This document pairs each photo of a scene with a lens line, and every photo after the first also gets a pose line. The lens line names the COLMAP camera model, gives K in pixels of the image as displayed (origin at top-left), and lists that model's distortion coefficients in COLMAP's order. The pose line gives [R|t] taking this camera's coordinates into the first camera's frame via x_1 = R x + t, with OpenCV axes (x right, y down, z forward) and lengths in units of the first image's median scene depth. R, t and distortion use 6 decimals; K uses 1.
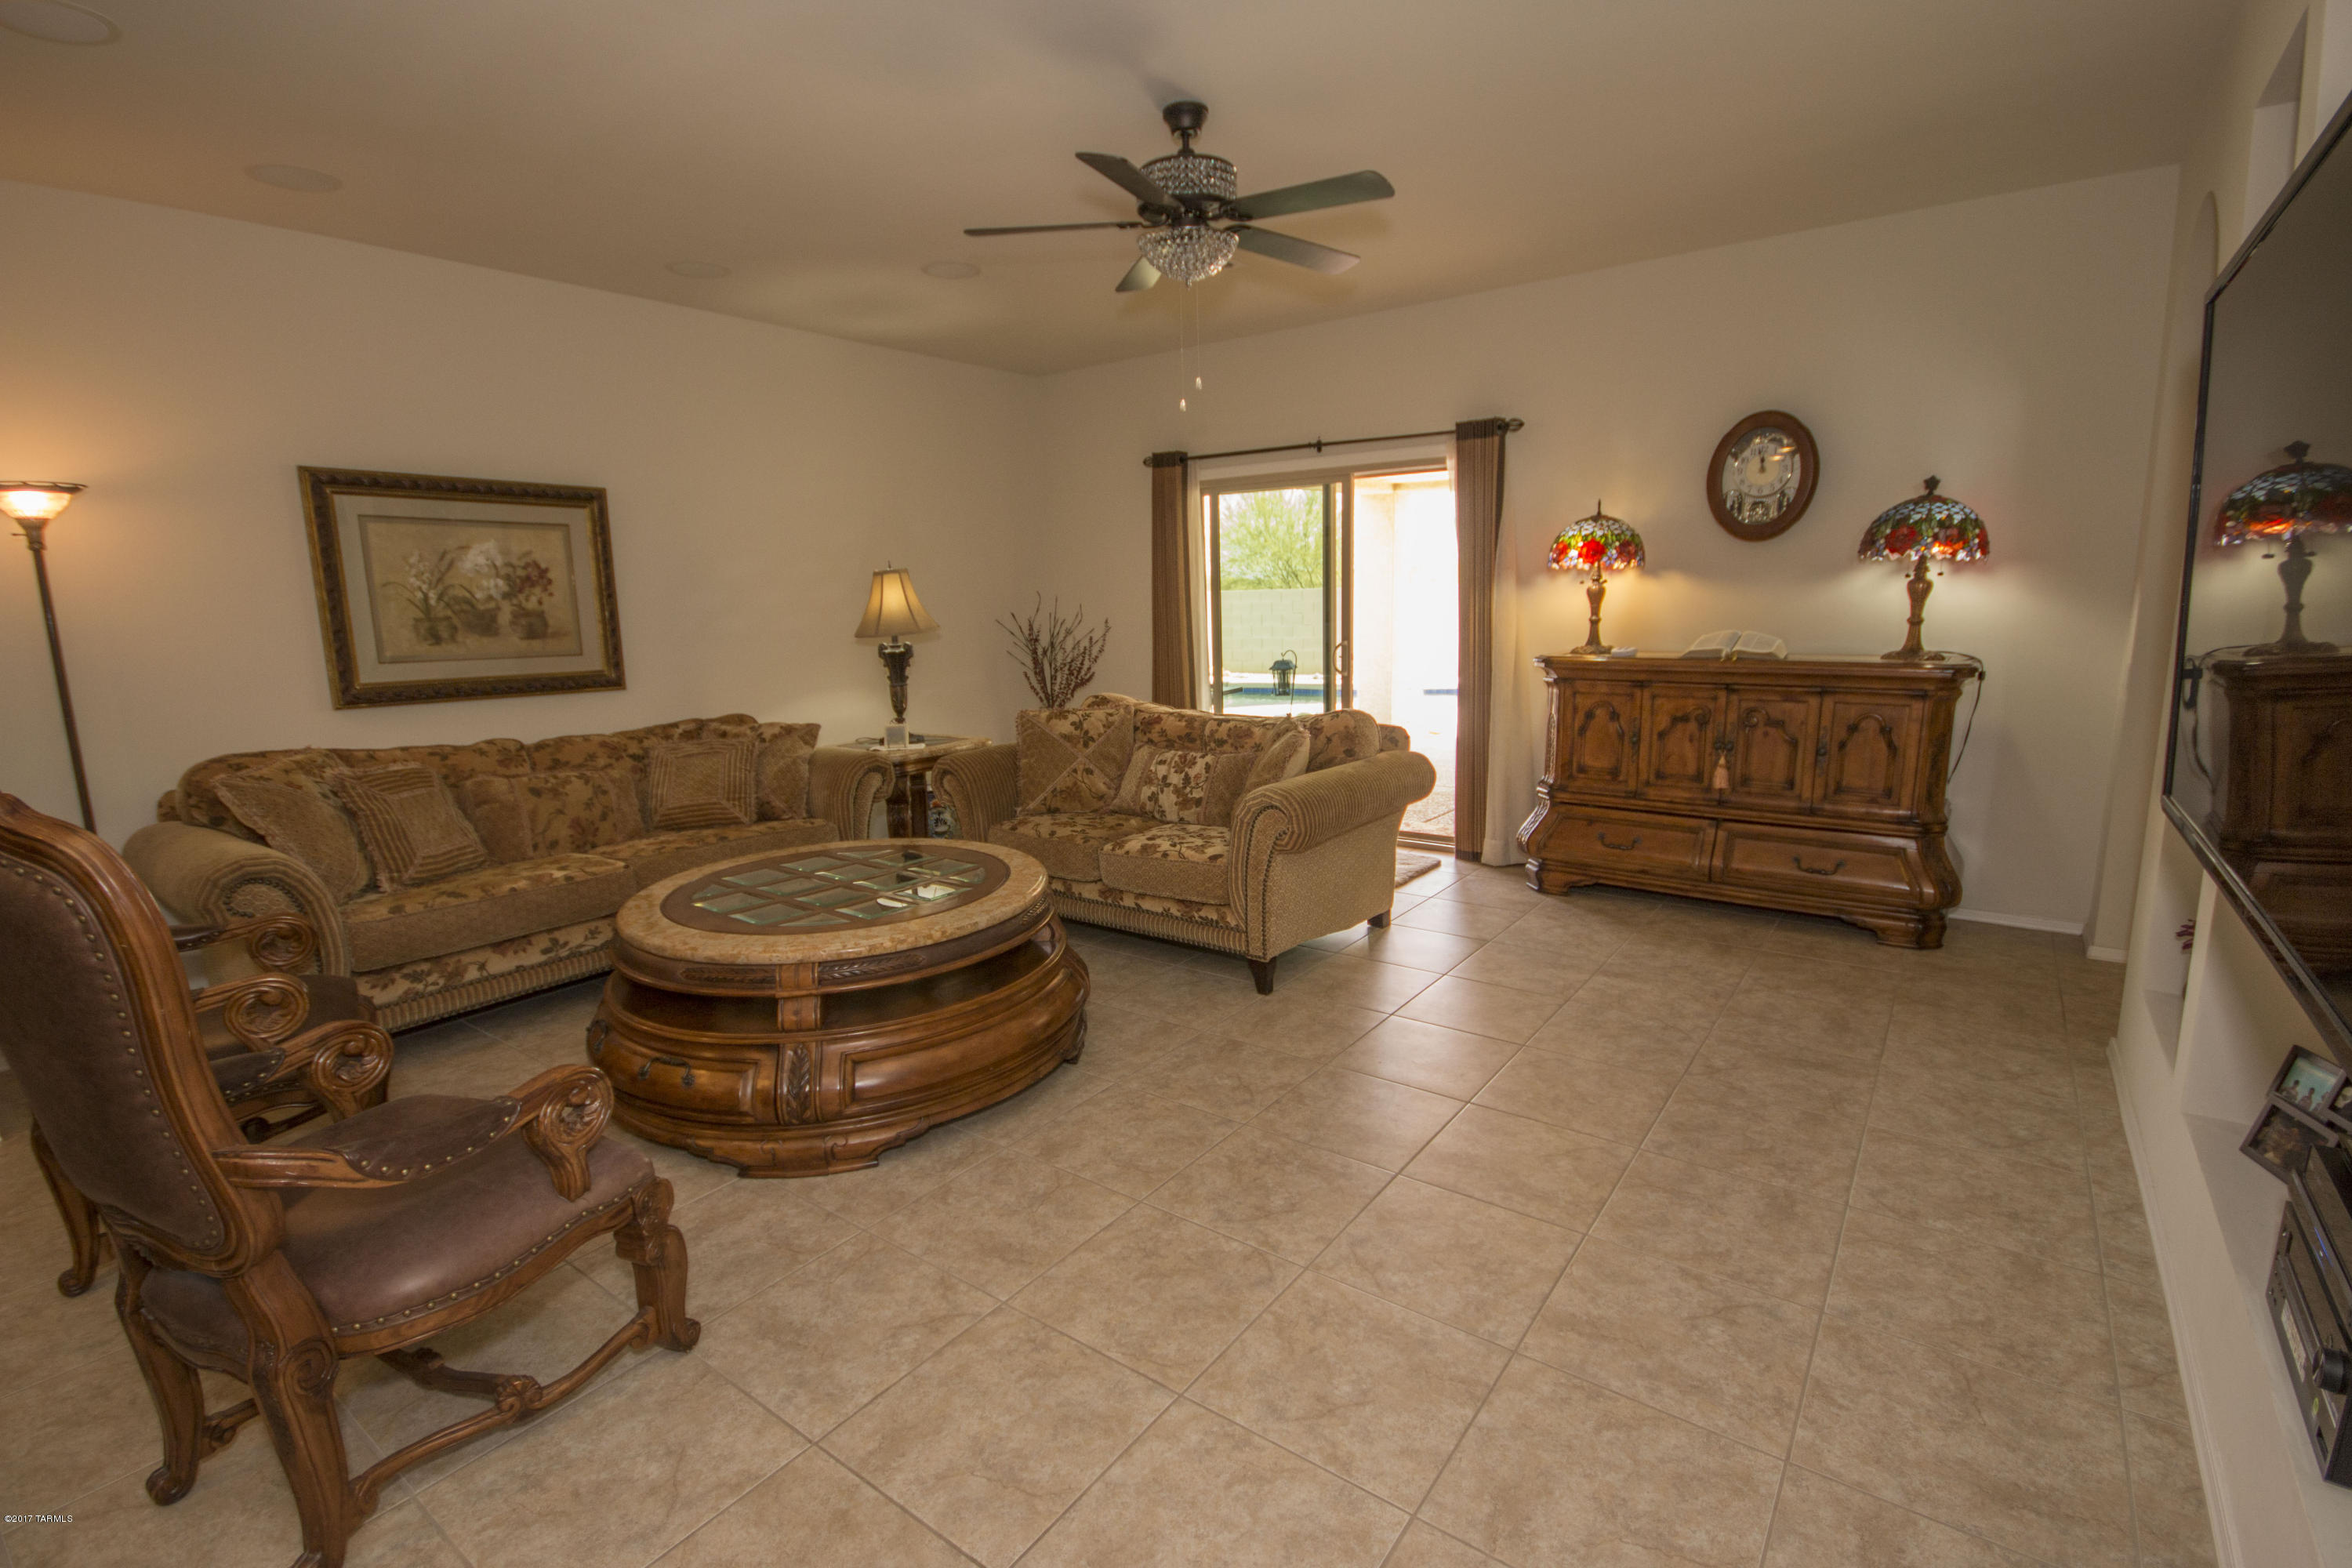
lens RADIAL K [[1092.7, 0, 1174.2], [0, 1092.7, 790.3], [0, 0, 1]] dist [0.002351, -0.000622]
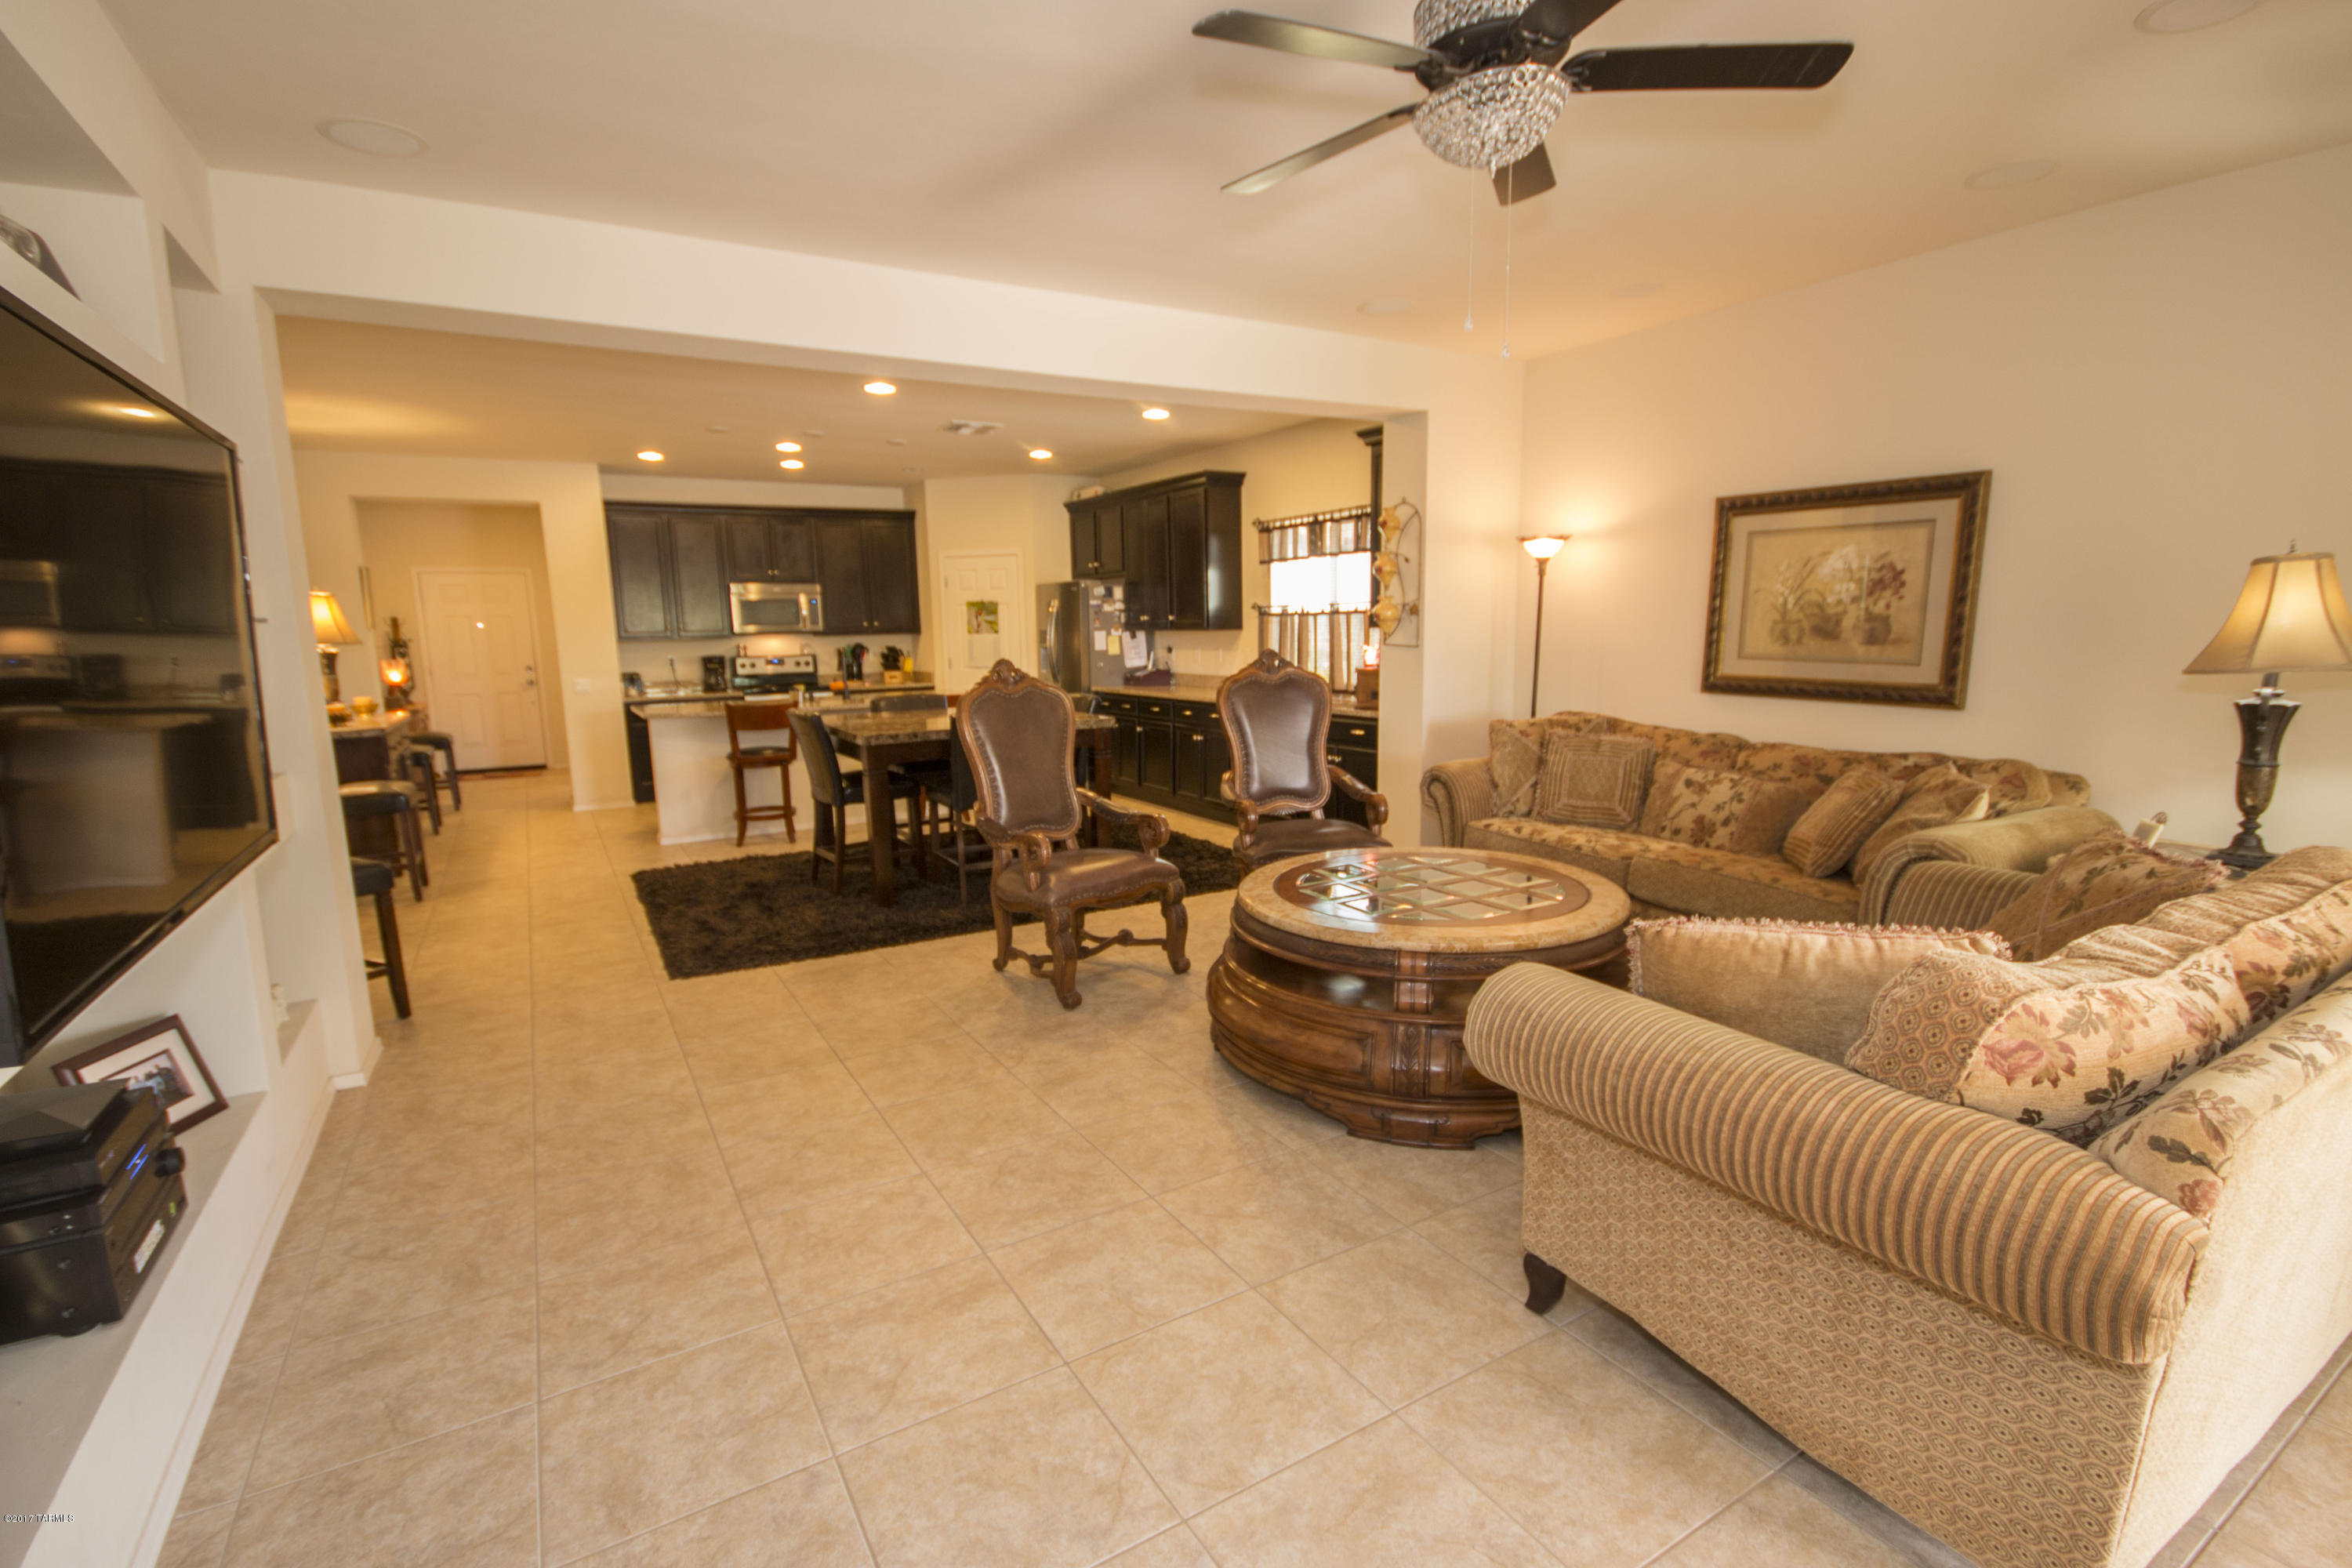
lens RADIAL K [[1078.9, 0, 1172.3], [0, 1078.9, 791.5], [0, 0, 1]] dist [0.001106, -0.003890]
pose [[-0.376781, 0.177594, -0.909119, 0.536656], [-0.135044, 0.960432, 0.243586, -0.165339], [0.916406, 0.214549, -0.337889, 0.800696]]
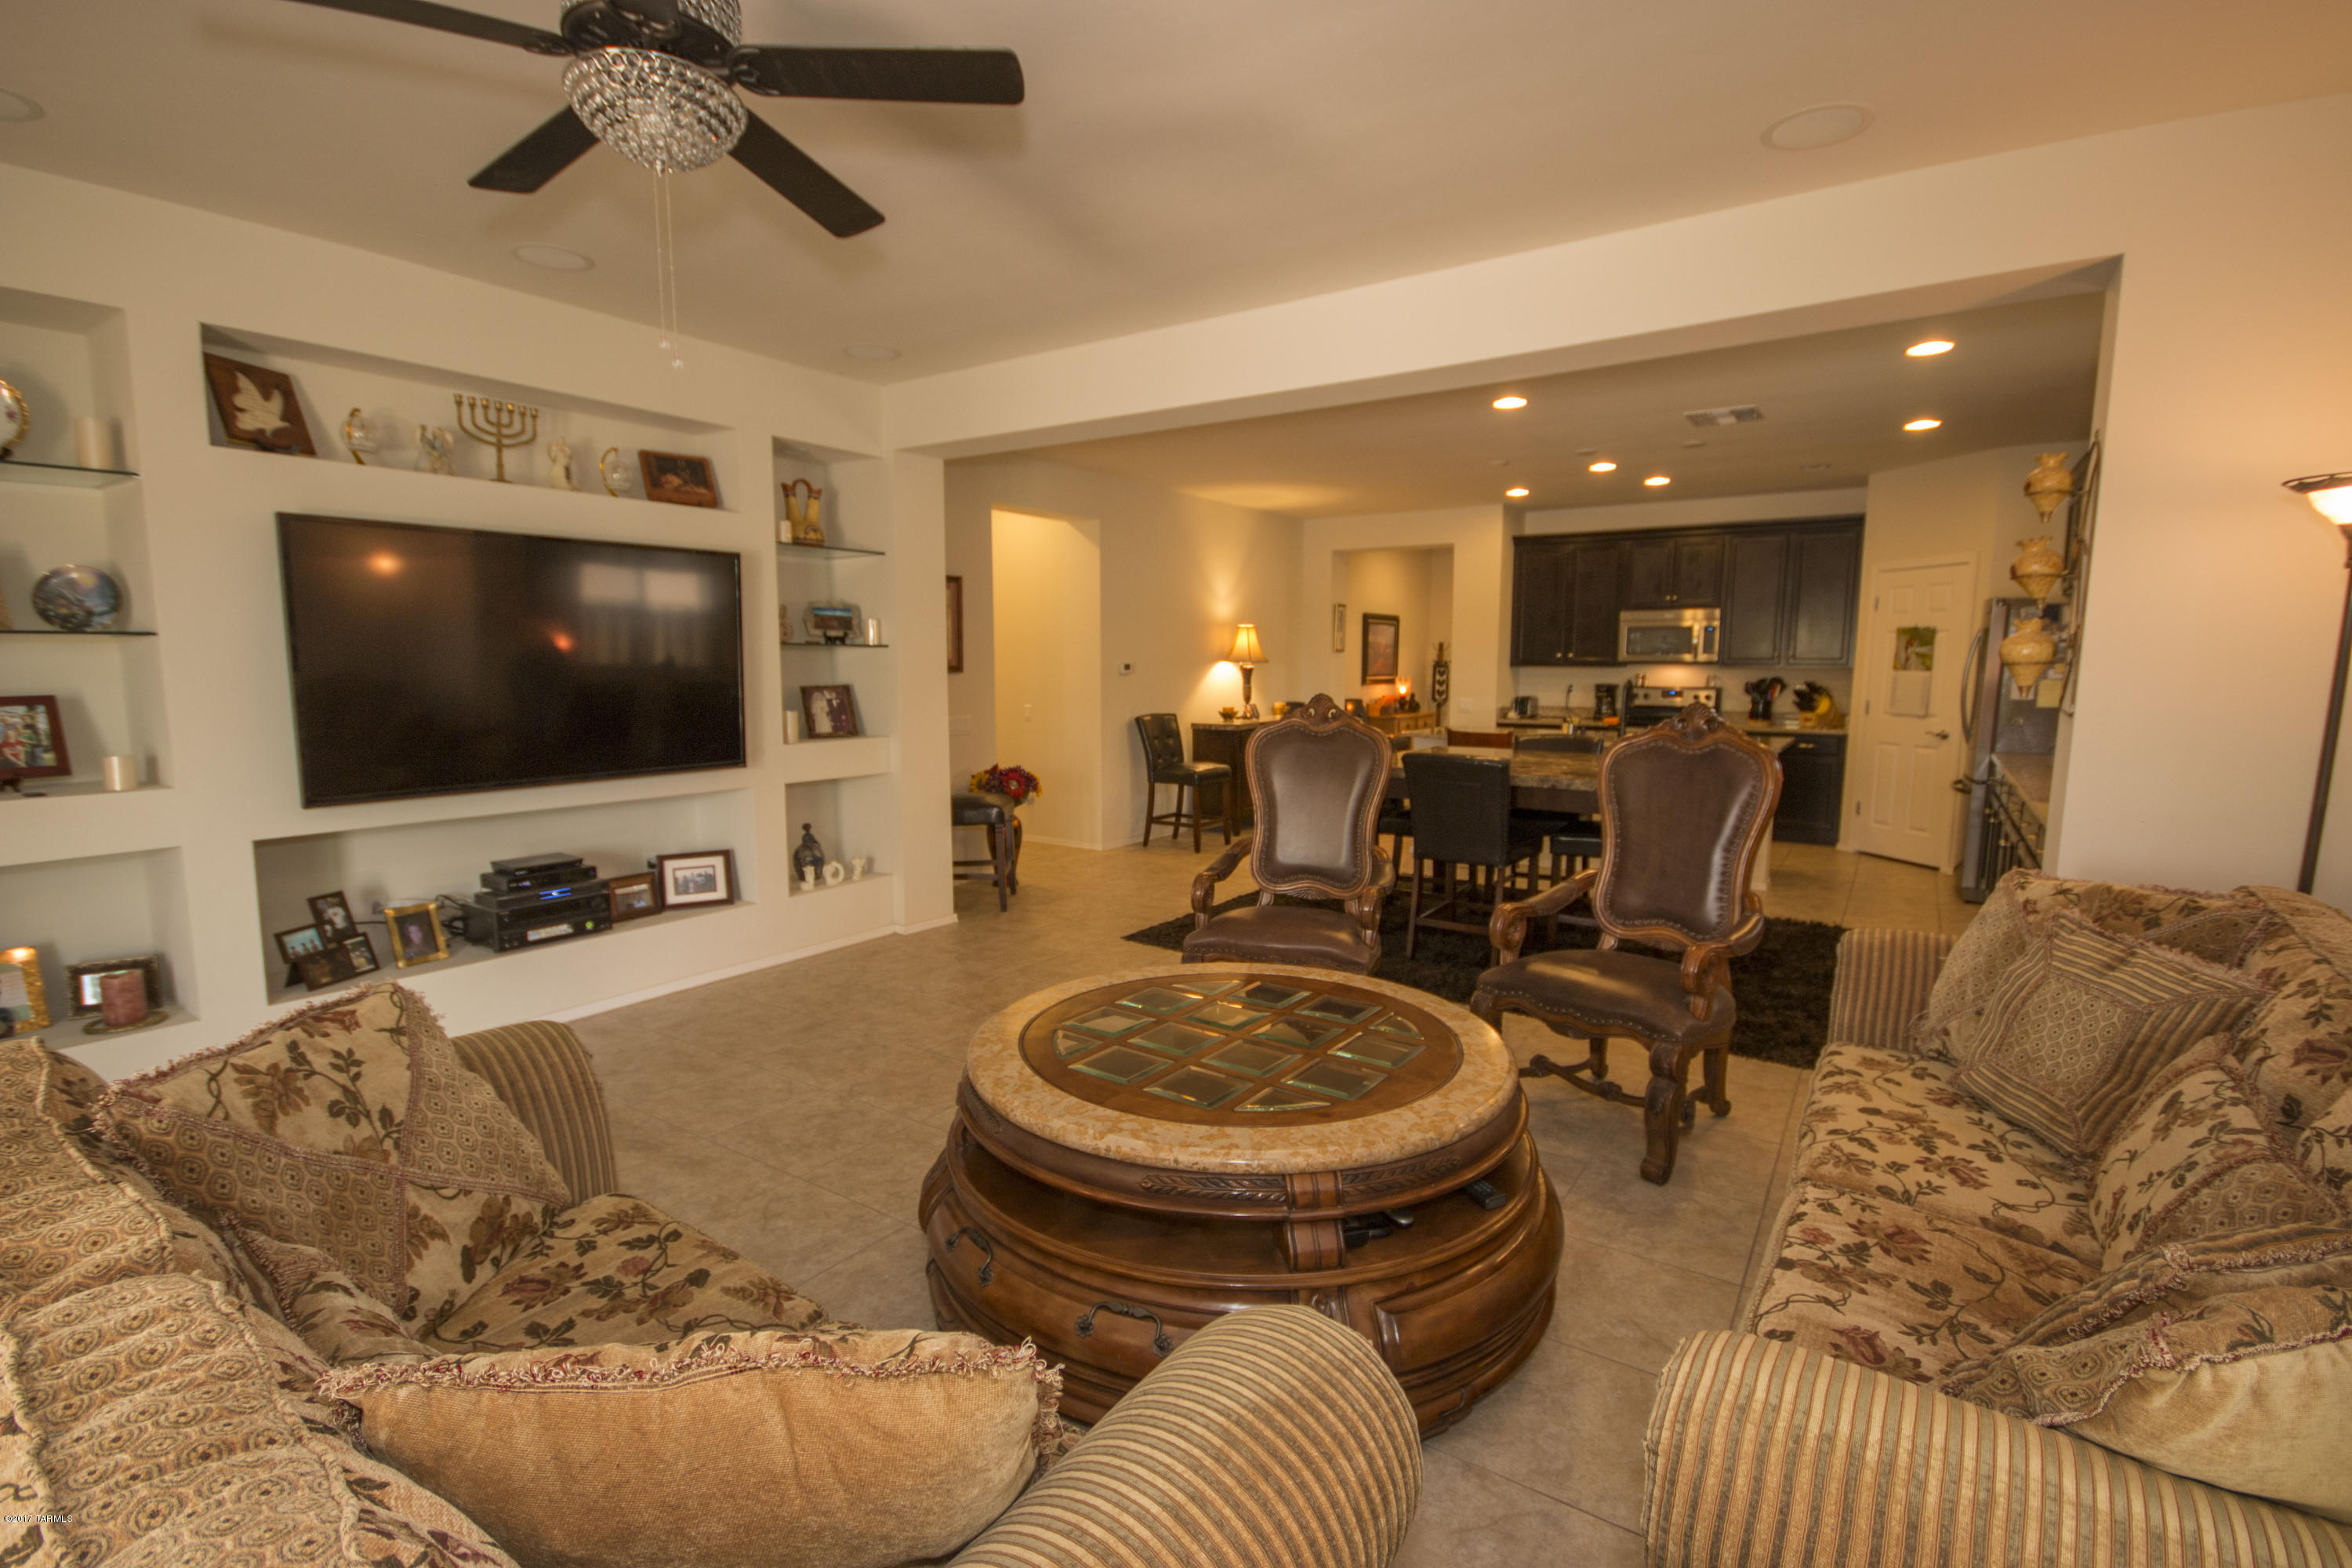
lens RADIAL K [[1079.4, 0, 1171.9], [0, 1079.4, 791.1], [0, 0, 1]] dist [-0.001733, 0.000640]
pose [[-0.998473, 0.031118, -0.045633, -0.160766], [0.016151, 0.954571, 0.297546, -0.219133], [0.052819, 0.296354, -0.953616, 1.201910]]
